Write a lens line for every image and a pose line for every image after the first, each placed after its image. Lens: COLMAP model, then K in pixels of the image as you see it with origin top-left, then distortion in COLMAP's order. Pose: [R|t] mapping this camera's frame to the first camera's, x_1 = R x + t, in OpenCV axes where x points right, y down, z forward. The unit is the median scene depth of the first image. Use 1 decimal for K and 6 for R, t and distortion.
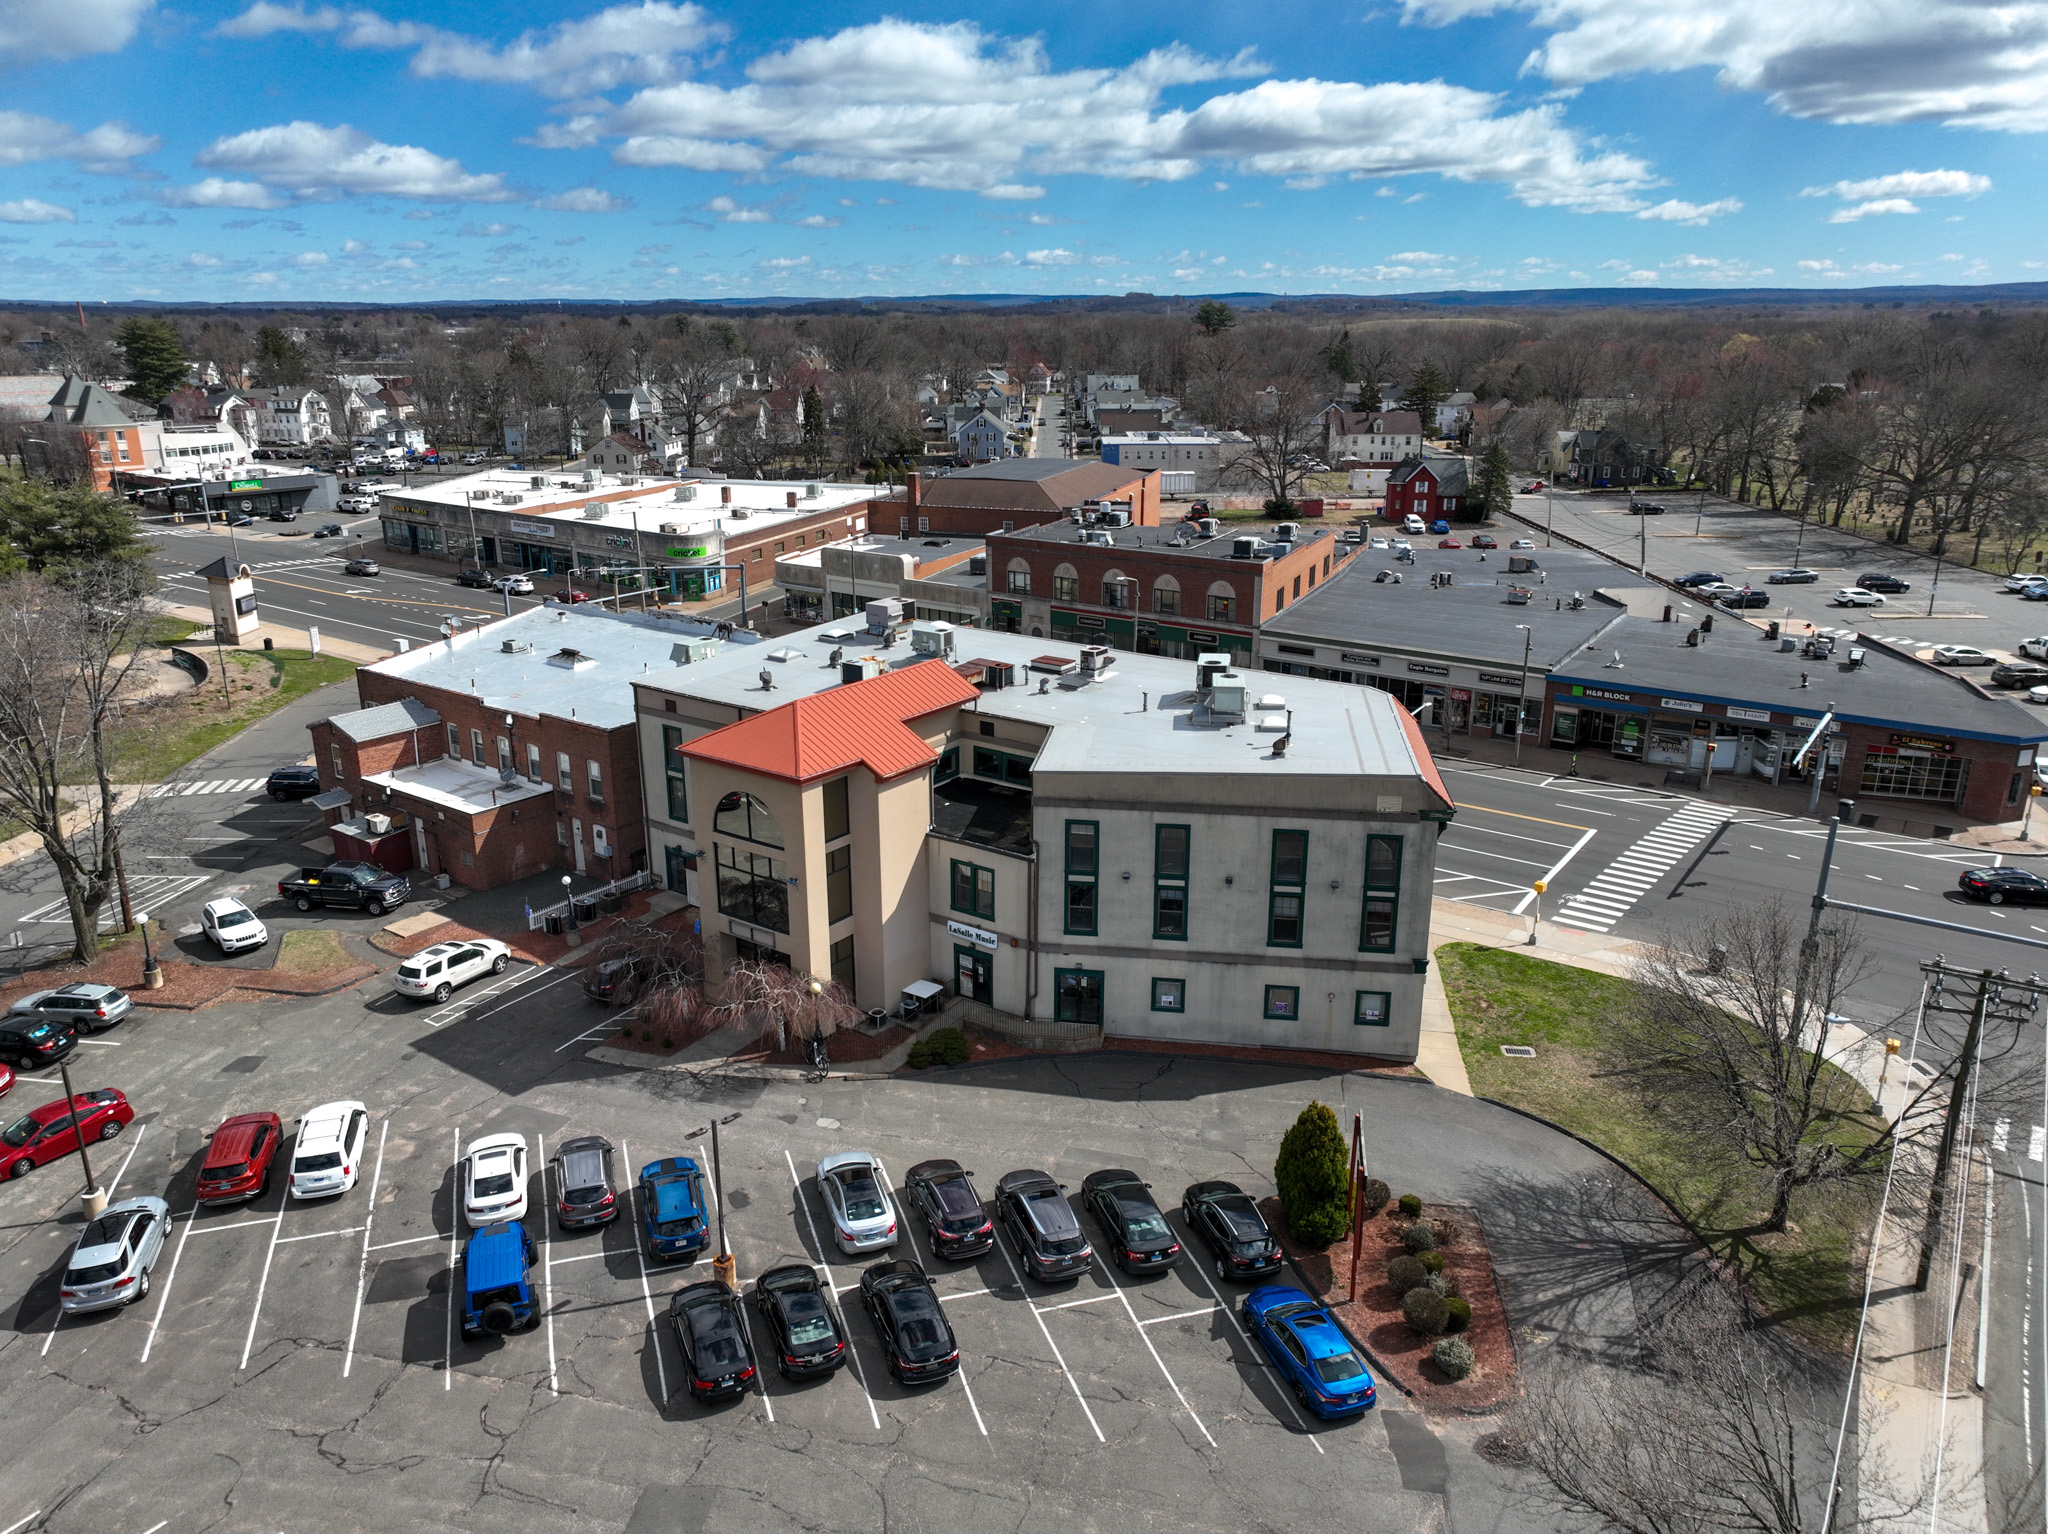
lens RADIAL K [[1458.6, 0, 995.6], [0, 1458.6, 739.6], [0, 0, 1]] dist [0.006749, 0.000751]
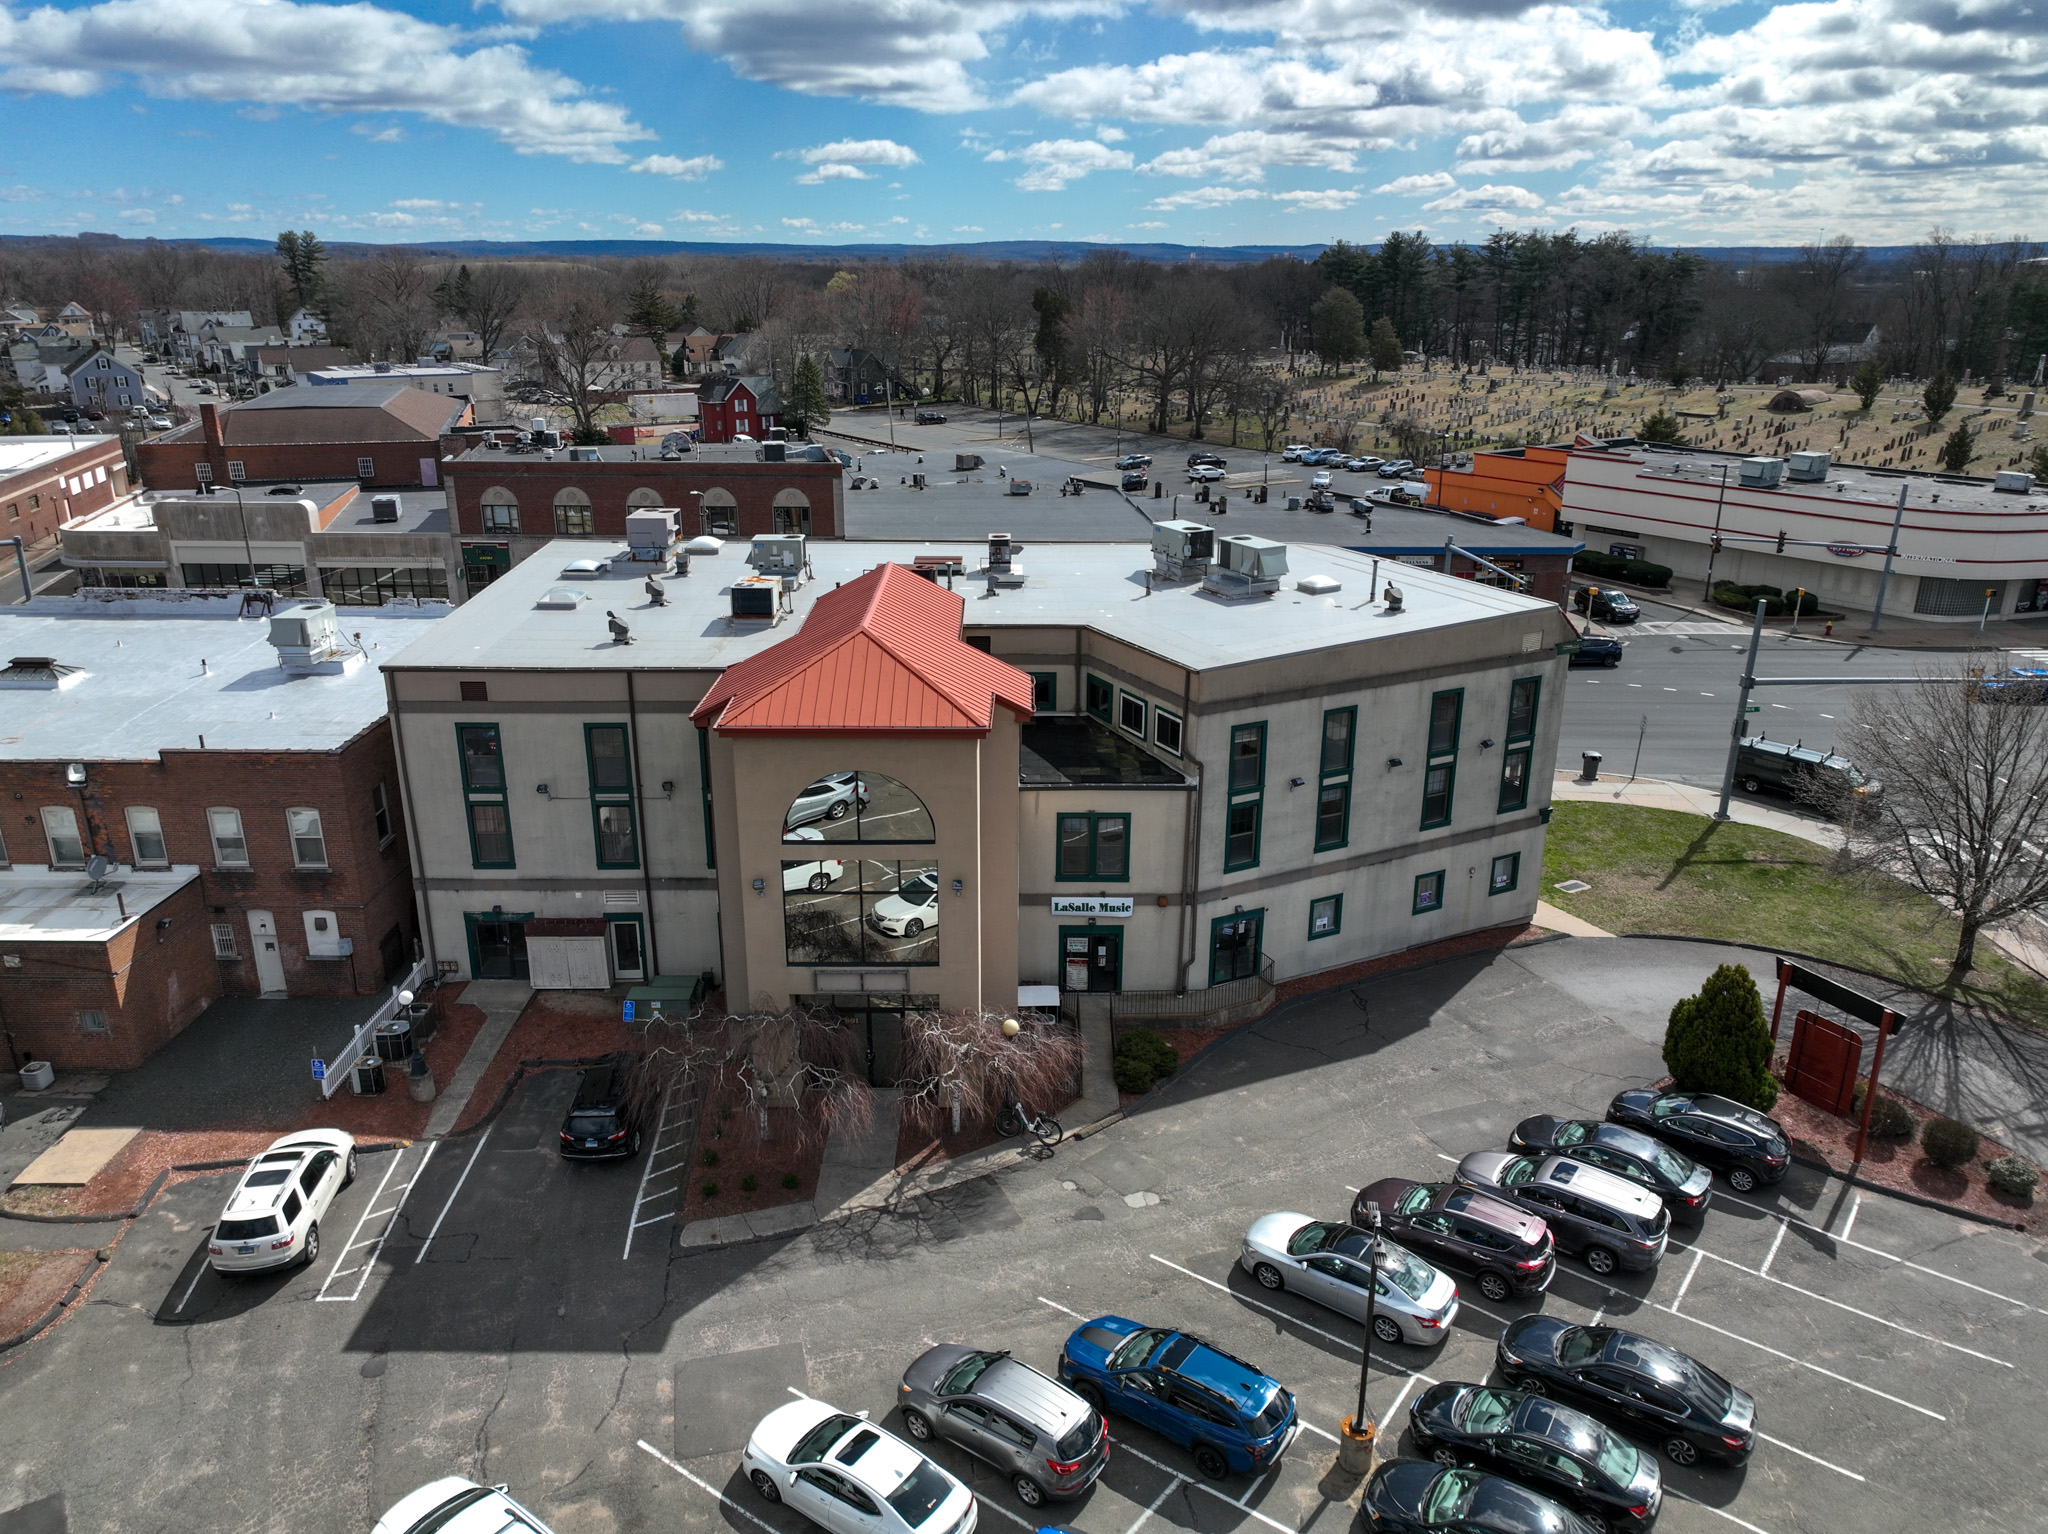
lens RADIAL K [[1461.0, 0, 1024.0], [0, 1461.0, 767.0], [0, 0, 1]] dist [0.007649, 0.002363]
pose [[0.805450, -0.185799, 0.562787, -0.459433], [0.159504, 0.982510, 0.096087, -0.015459], [-0.570796, 0.012373, 0.820998, 0.402933]]
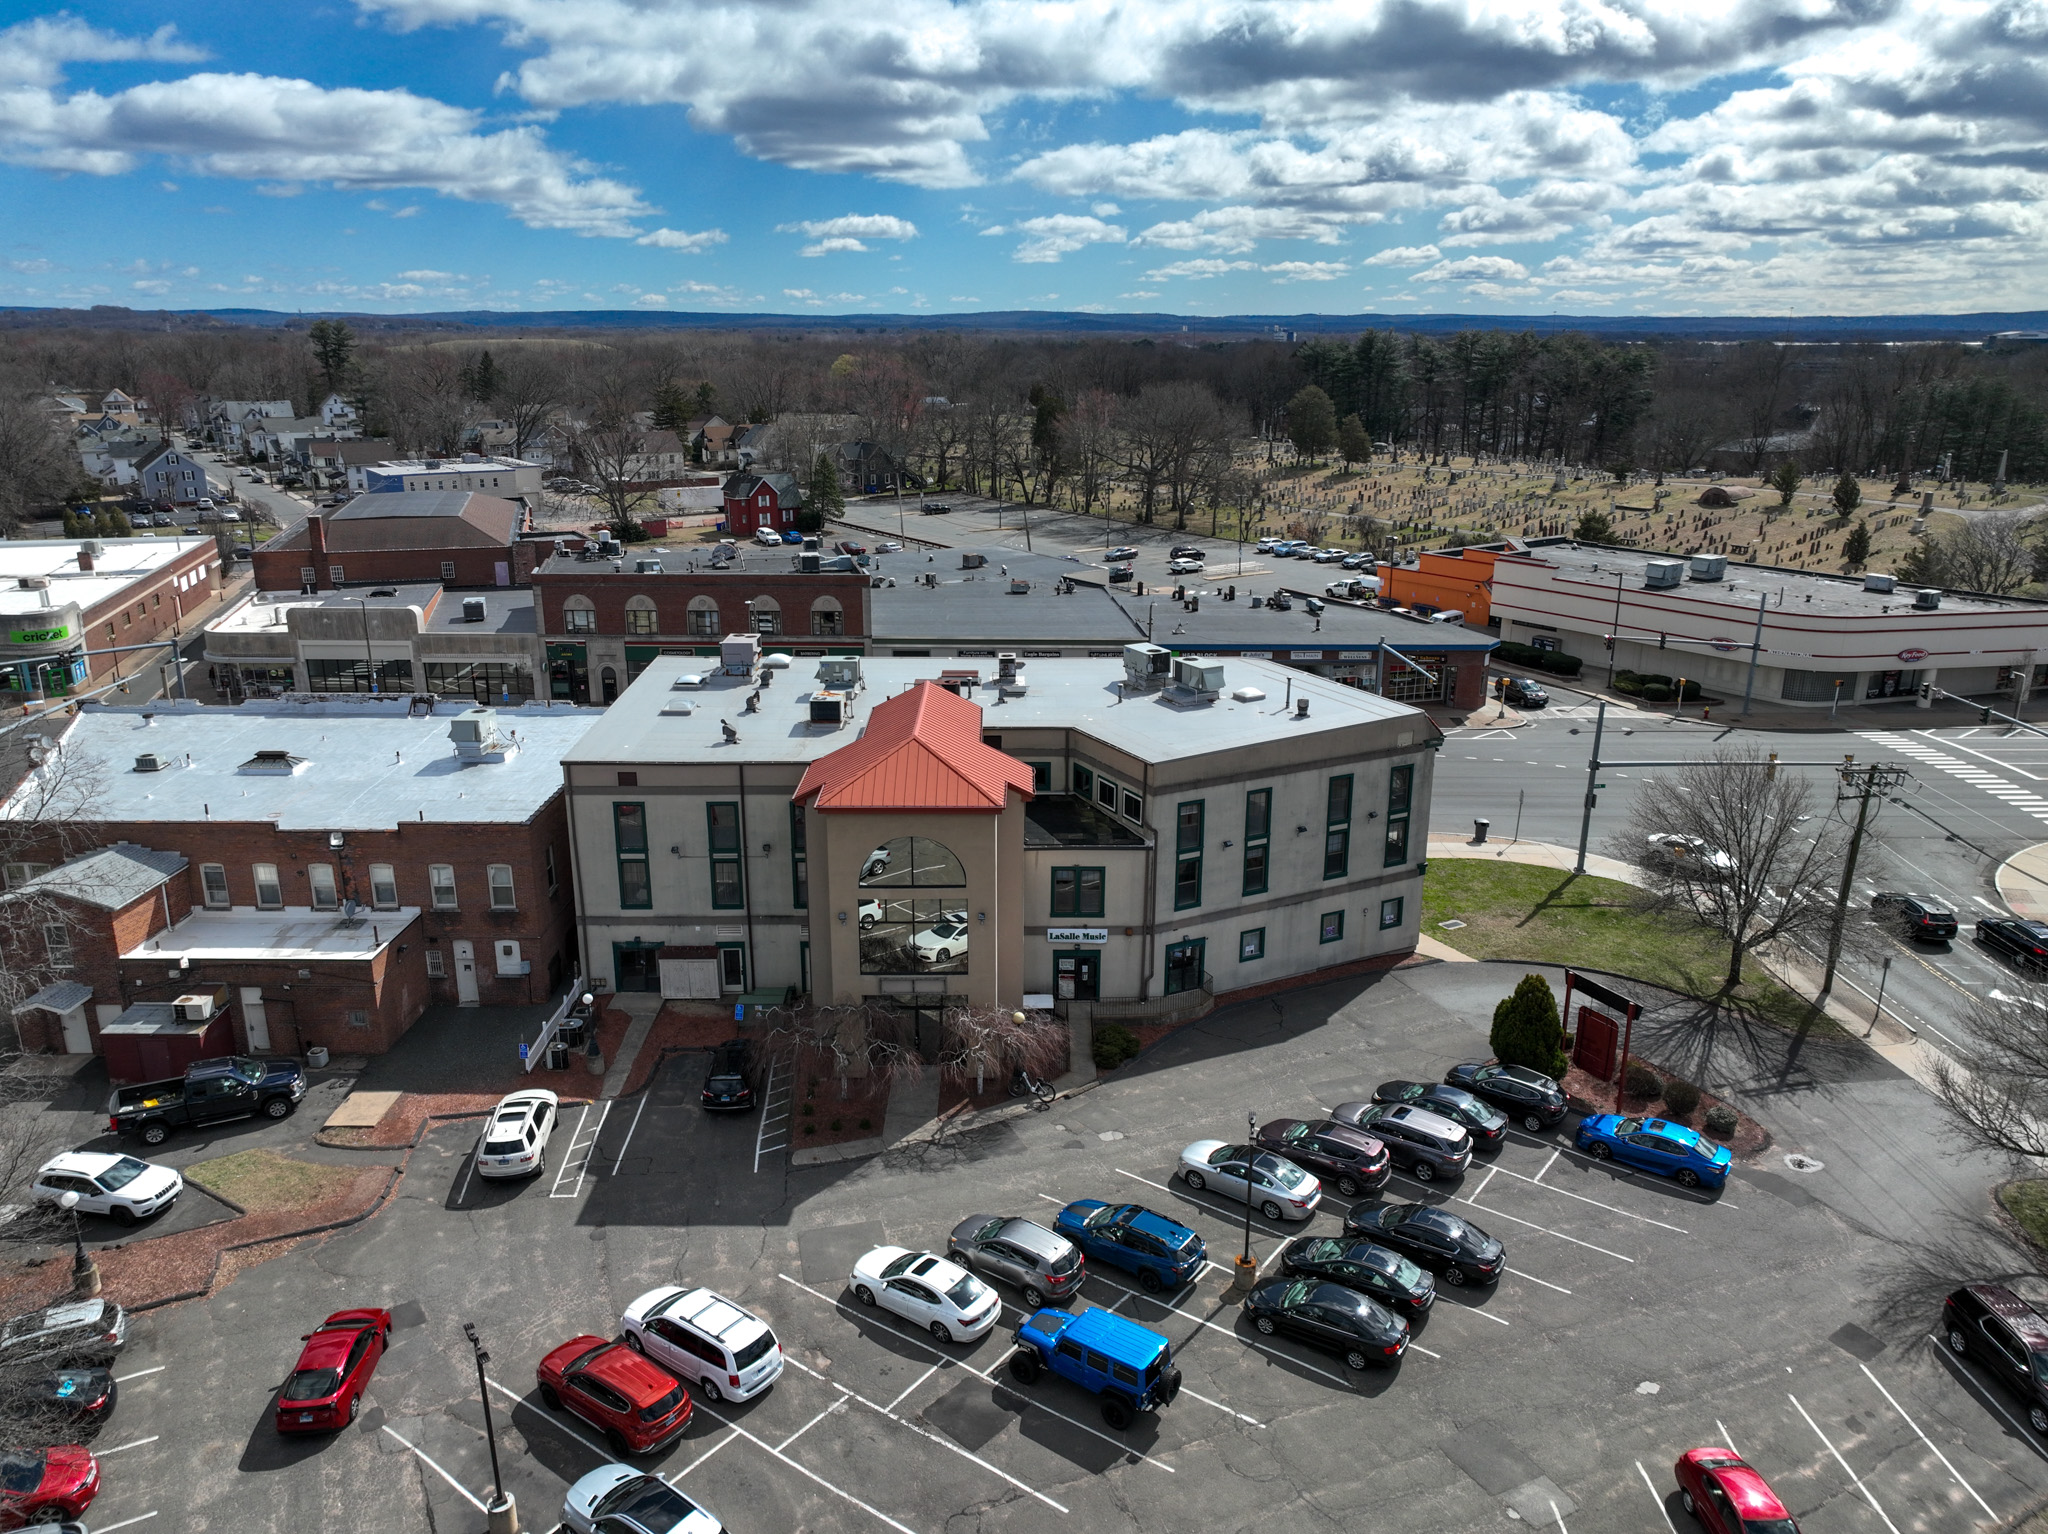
lens RADIAL K [[1461.0, 0, 1024.0], [0, 1461.0, 767.0], [0, 0, 1]] dist [0.007649, 0.002363]
pose [[0.803801, -0.163210, 0.572072, -0.618715], [0.161129, 0.985414, 0.054738, -0.045790], [-0.572661, 0.048179, 0.818375, 0.177686]]
